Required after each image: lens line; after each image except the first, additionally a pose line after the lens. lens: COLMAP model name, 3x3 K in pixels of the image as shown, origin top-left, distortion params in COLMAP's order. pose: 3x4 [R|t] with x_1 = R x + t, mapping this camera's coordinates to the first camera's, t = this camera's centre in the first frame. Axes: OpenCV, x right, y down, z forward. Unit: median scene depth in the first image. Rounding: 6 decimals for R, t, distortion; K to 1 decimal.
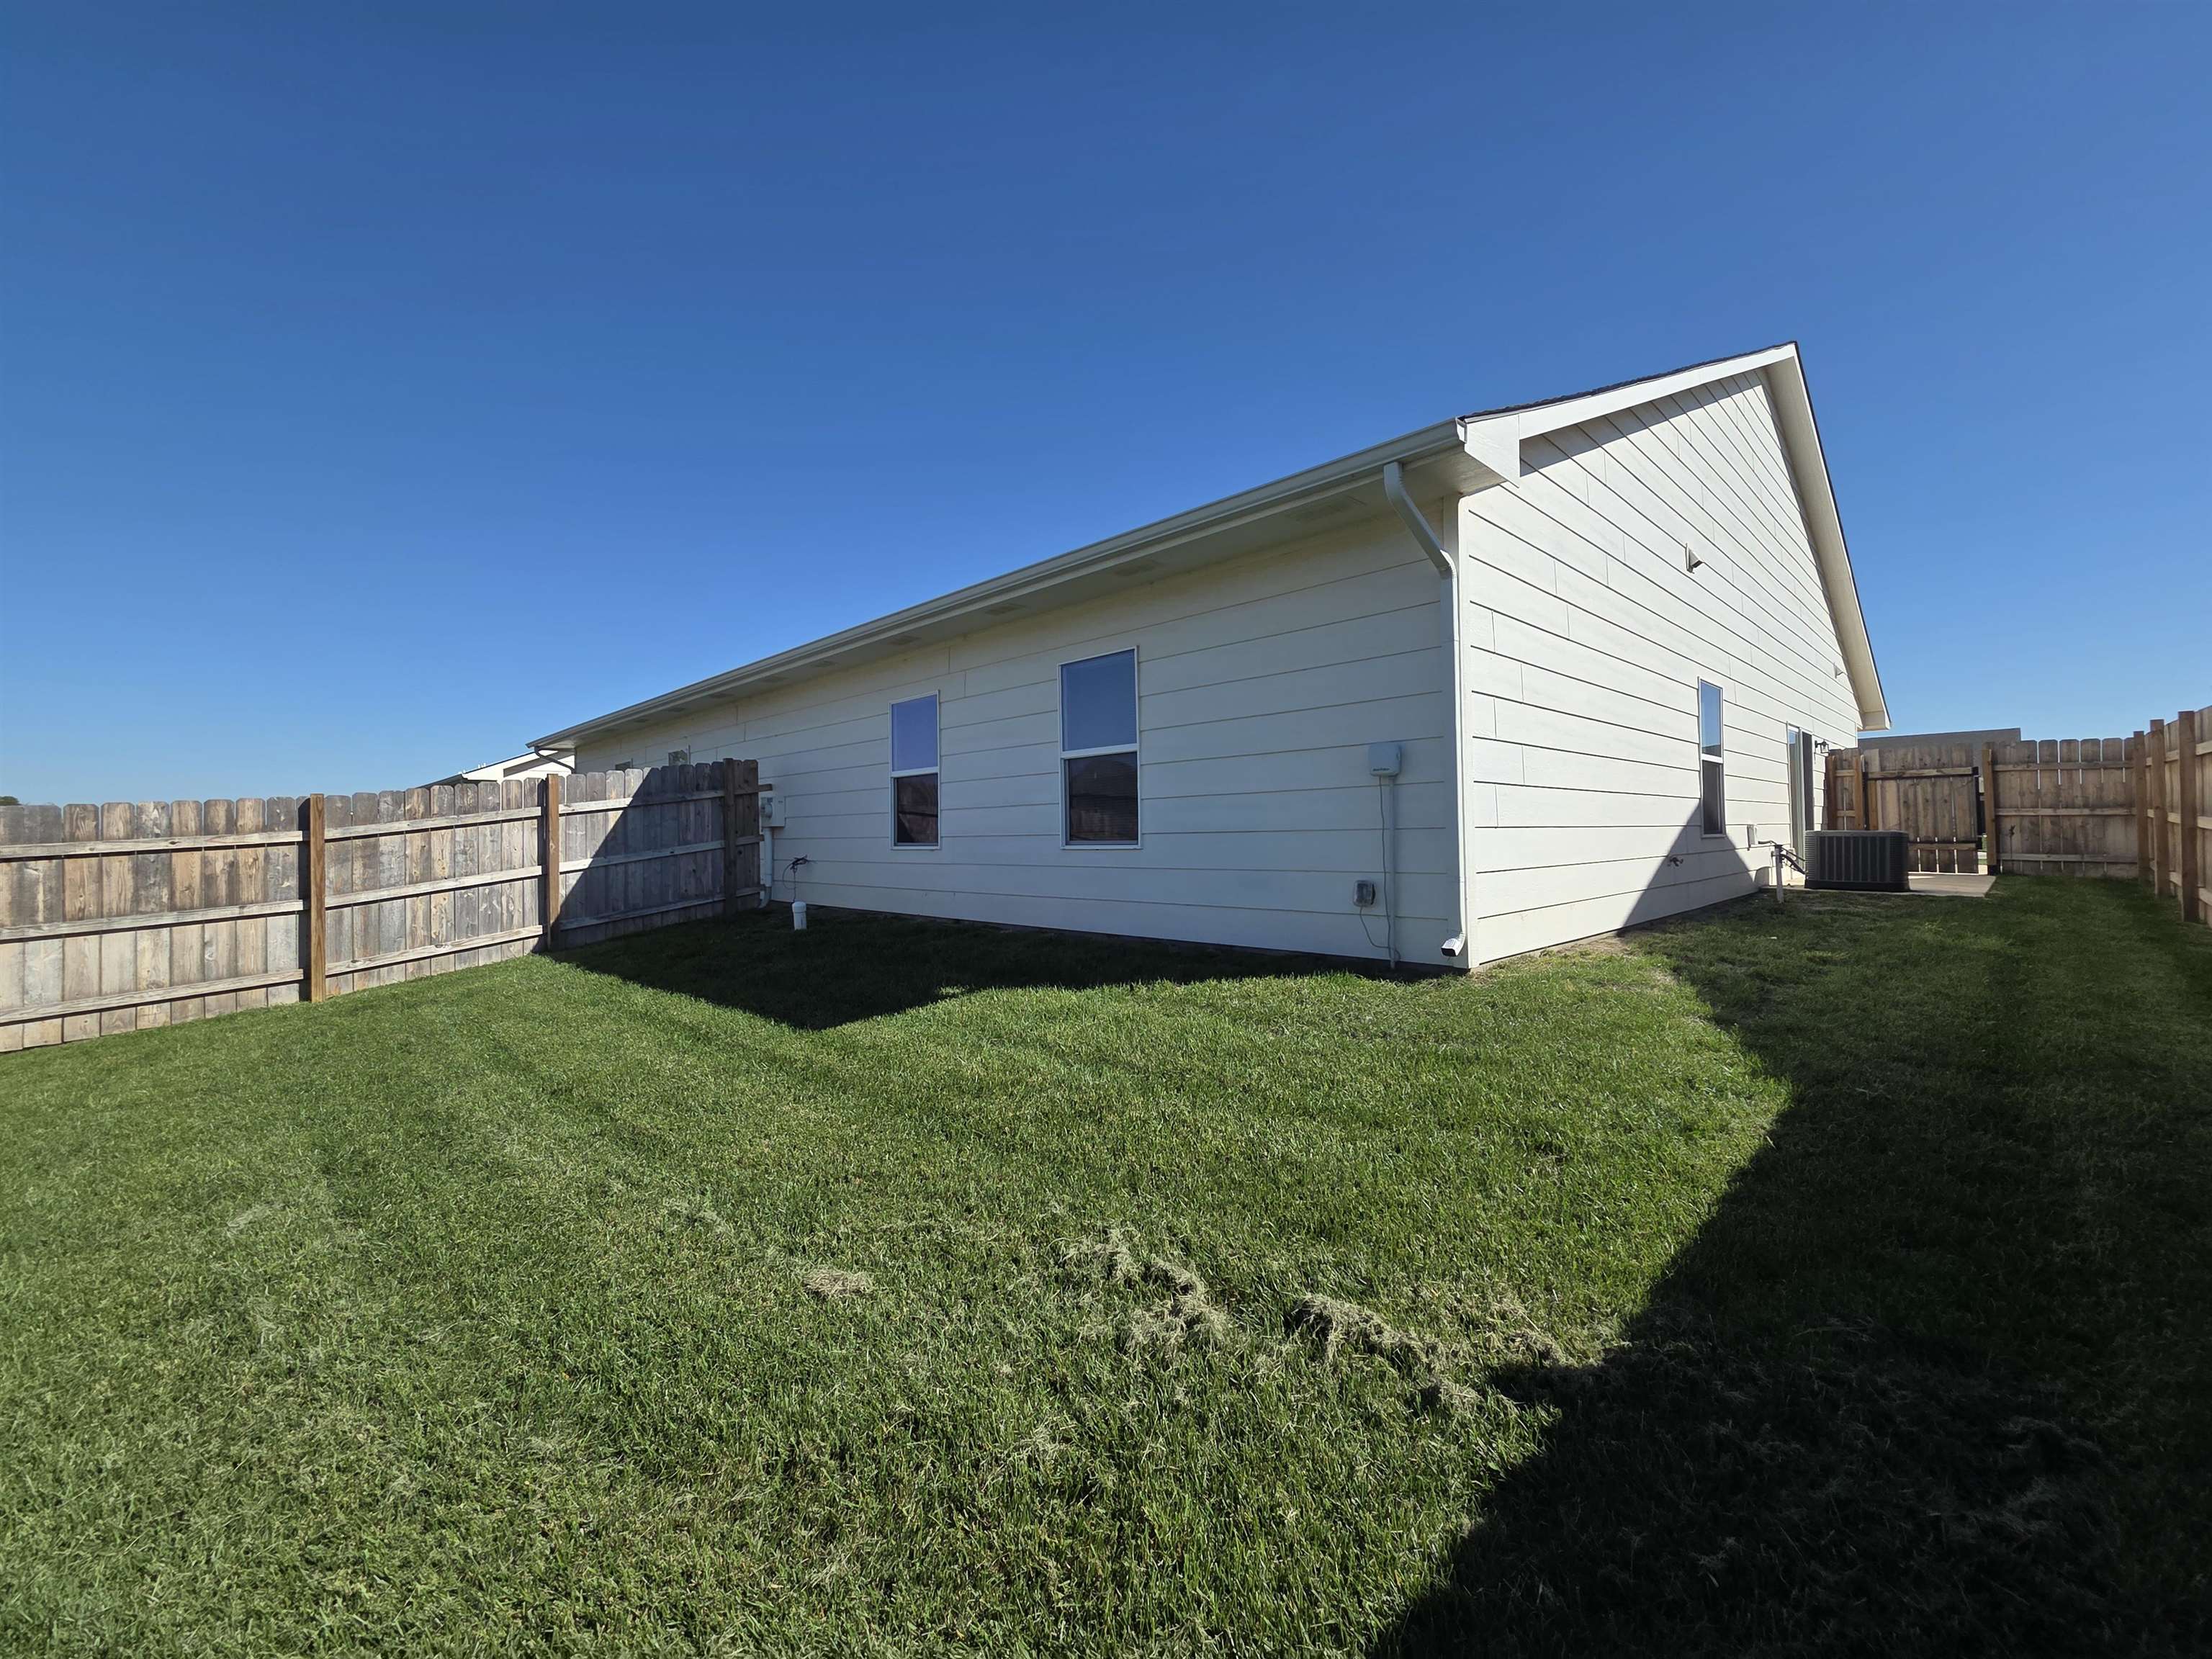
lens RADIAL K [[904.1, 0, 1109.5], [0, 904.1, 817.5], [0, 0, 1]] dist [0.004700, -0.001380]
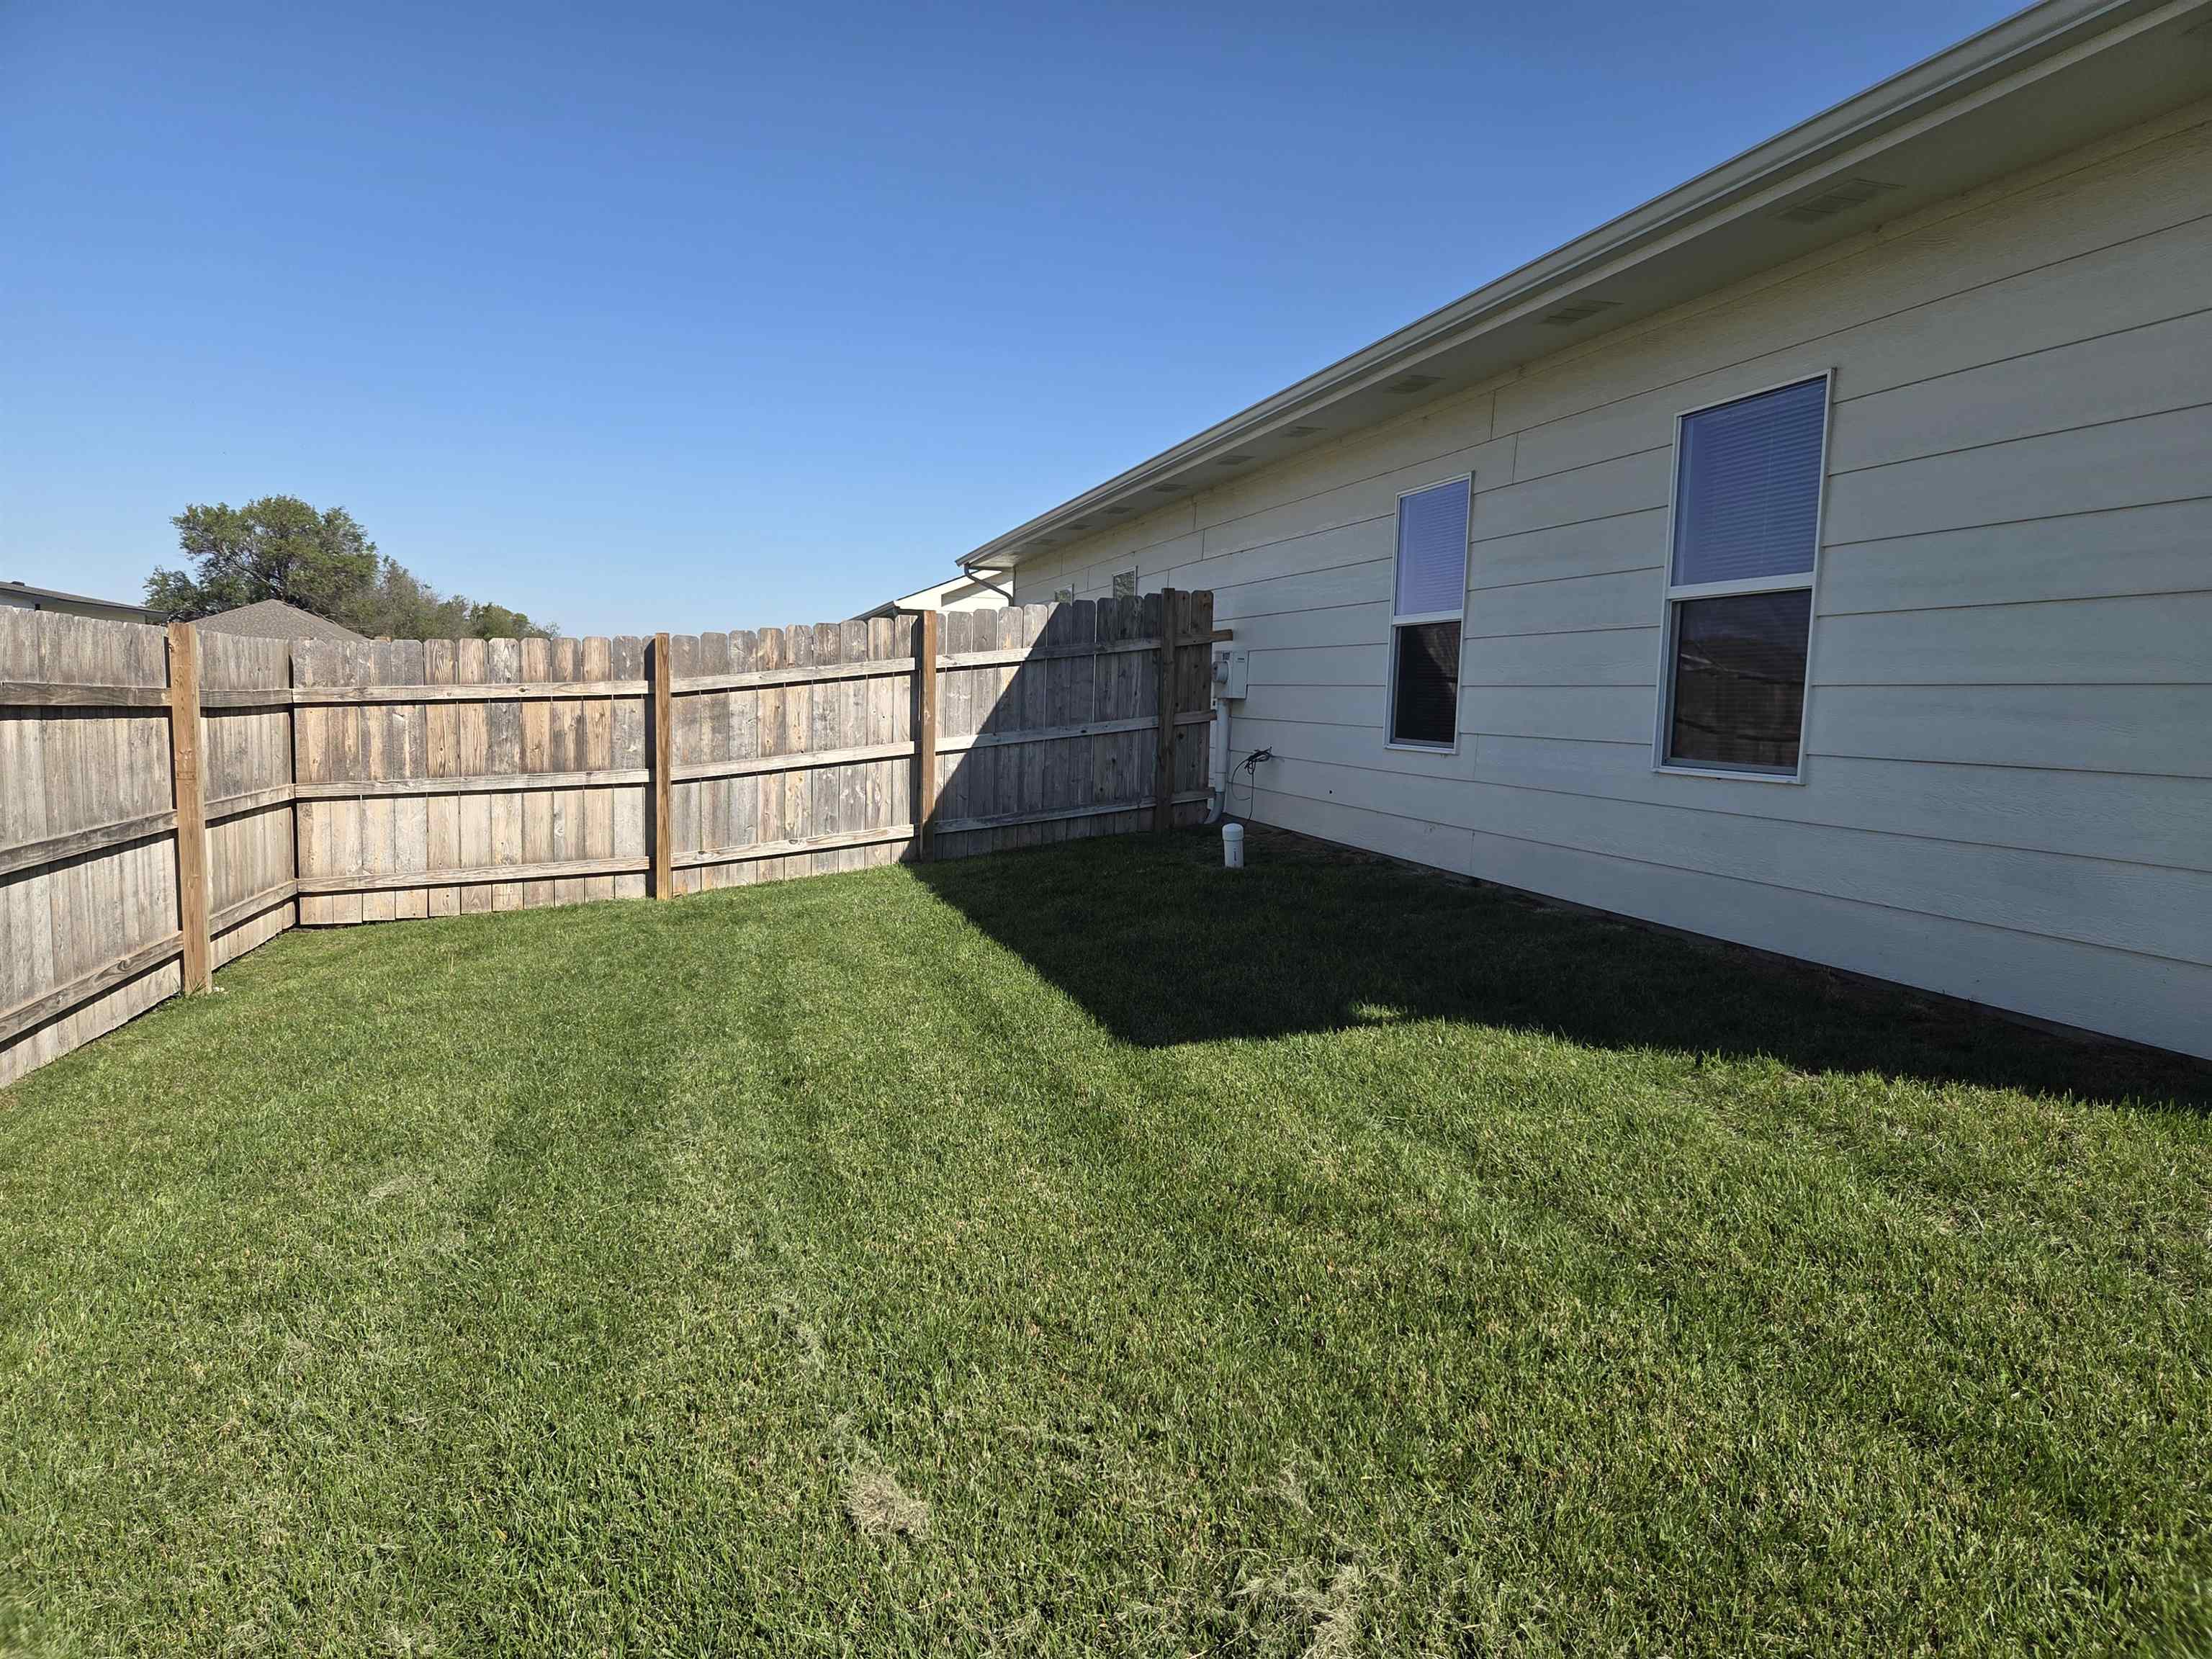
lens RADIAL K [[1476.8, 0, 1120.6], [0, 1476.8, 831.8], [0, 0, 1]] dist [0.072929, -0.052222]
pose [[0.874895, 0.086356, -0.476552, 0.093690], [-0.035464, 0.992757, 0.114789, -0.019629], [0.483013, -0.083528, 0.871620, 0.080413]]
